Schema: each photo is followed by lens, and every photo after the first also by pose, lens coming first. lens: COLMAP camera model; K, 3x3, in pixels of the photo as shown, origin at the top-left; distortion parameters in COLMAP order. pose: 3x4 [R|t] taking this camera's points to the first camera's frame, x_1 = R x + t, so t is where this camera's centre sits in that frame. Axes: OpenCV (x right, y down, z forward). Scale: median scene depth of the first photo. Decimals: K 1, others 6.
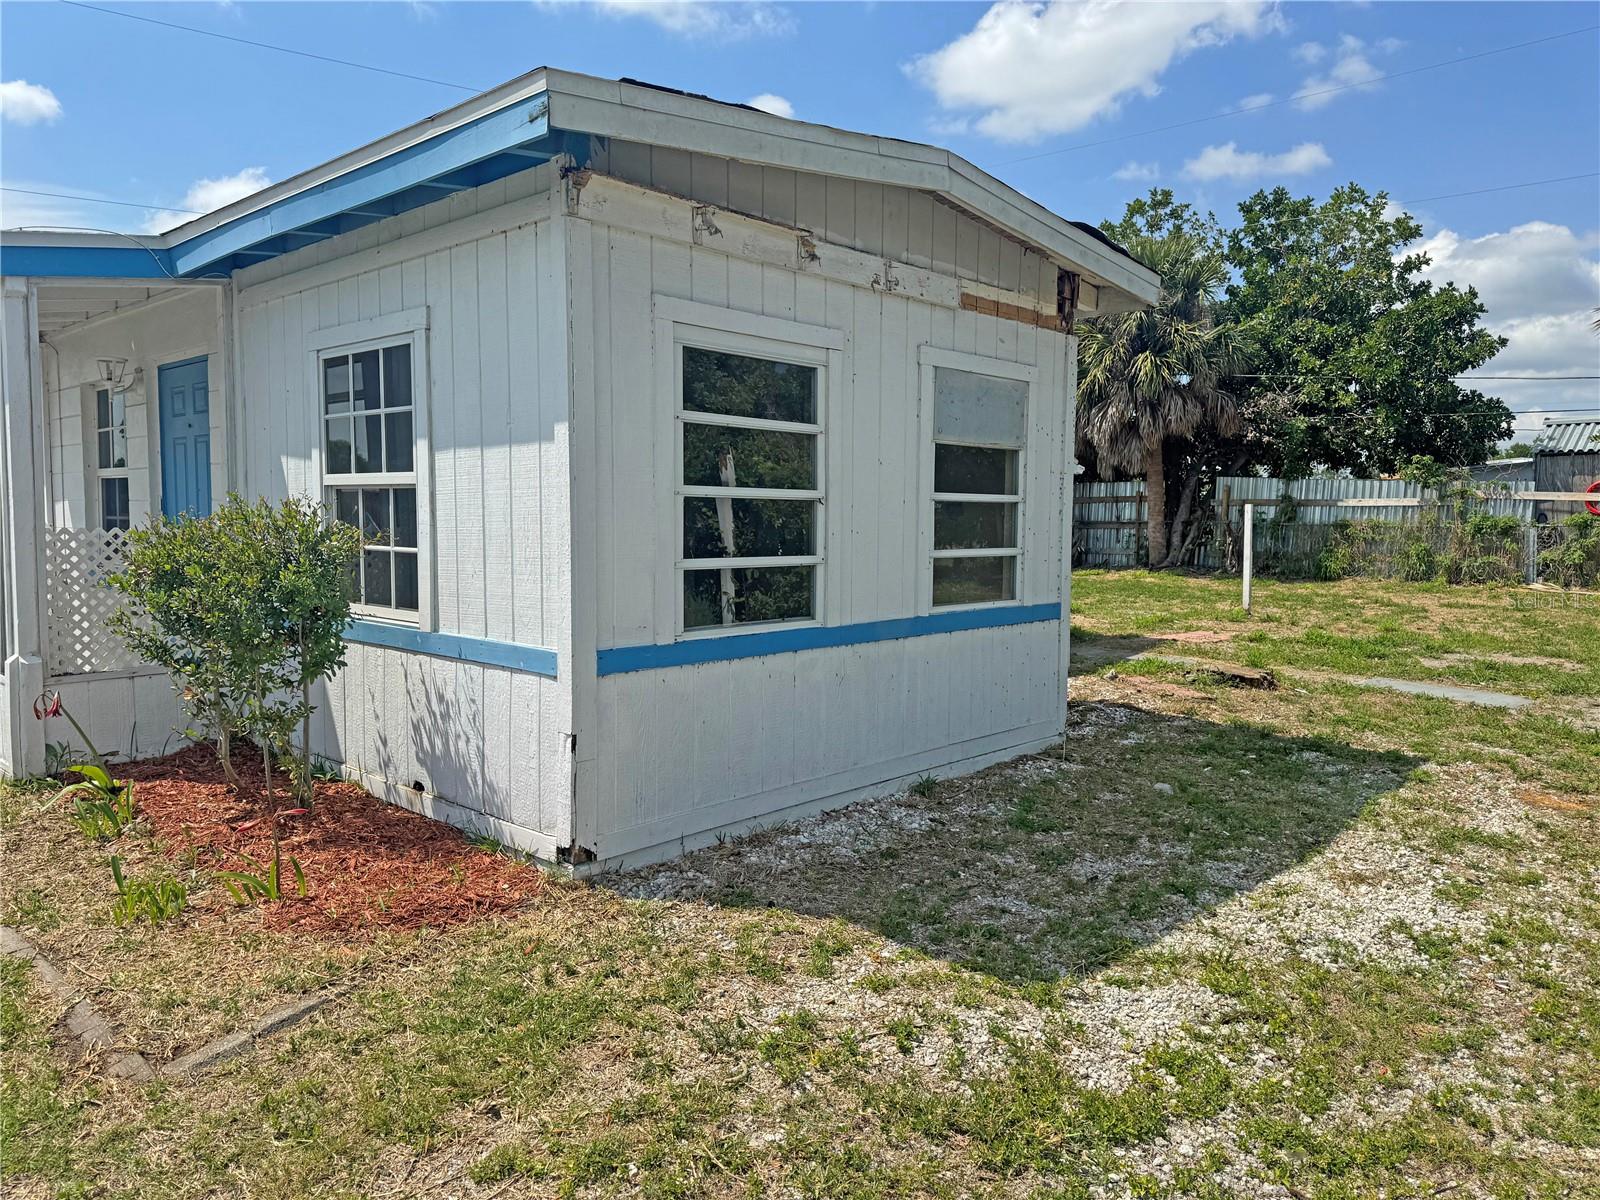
lens RADIAL K [[1144.1, 0, 808.8], [0, 1144.1, 596.2], [0, 0, 1]] dist [0.048358, -0.066698]
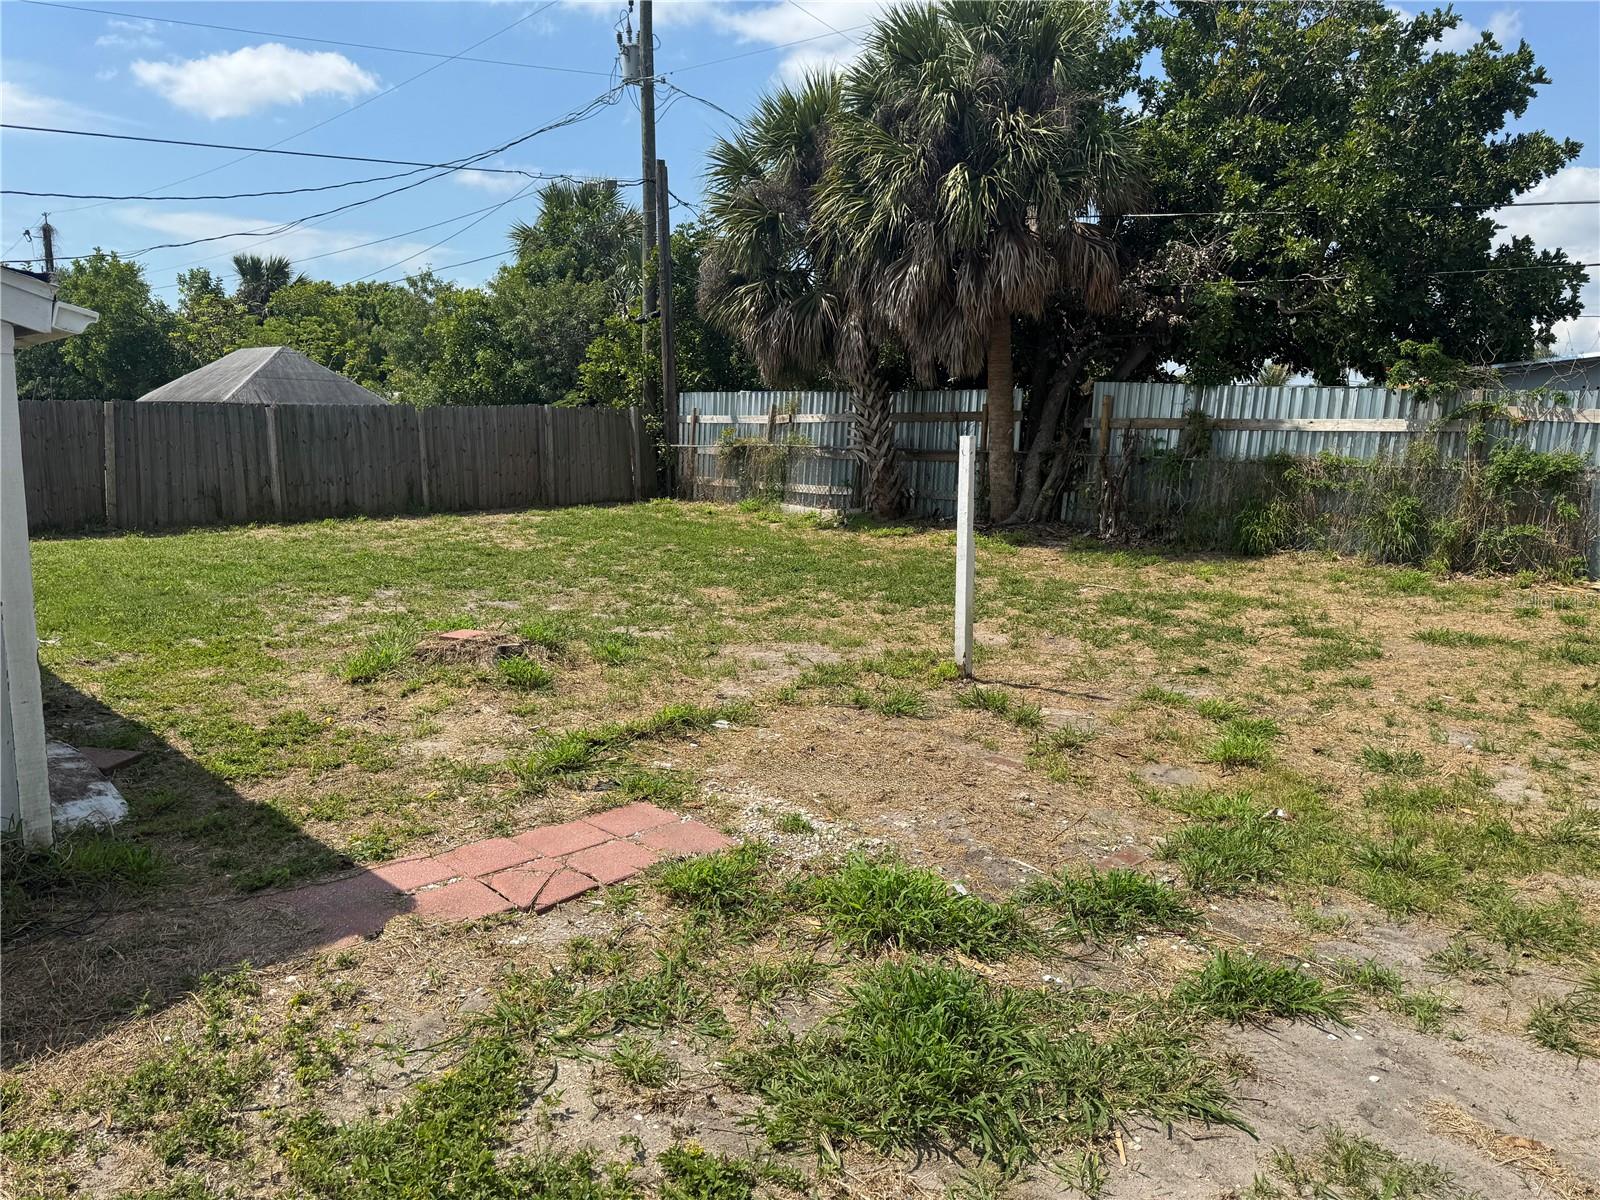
lens RADIAL K [[1144.1, 0, 801.9], [0, 1144.1, 598.1], [0, 0, 1]] dist [0.048358, -0.066698]
pose [[0.999191, 0.012676, -0.038156, 0.237846], [-0.009624, 0.996818, 0.079126, -0.036575], [0.039037, -0.078695, 0.996134, 0.388285]]
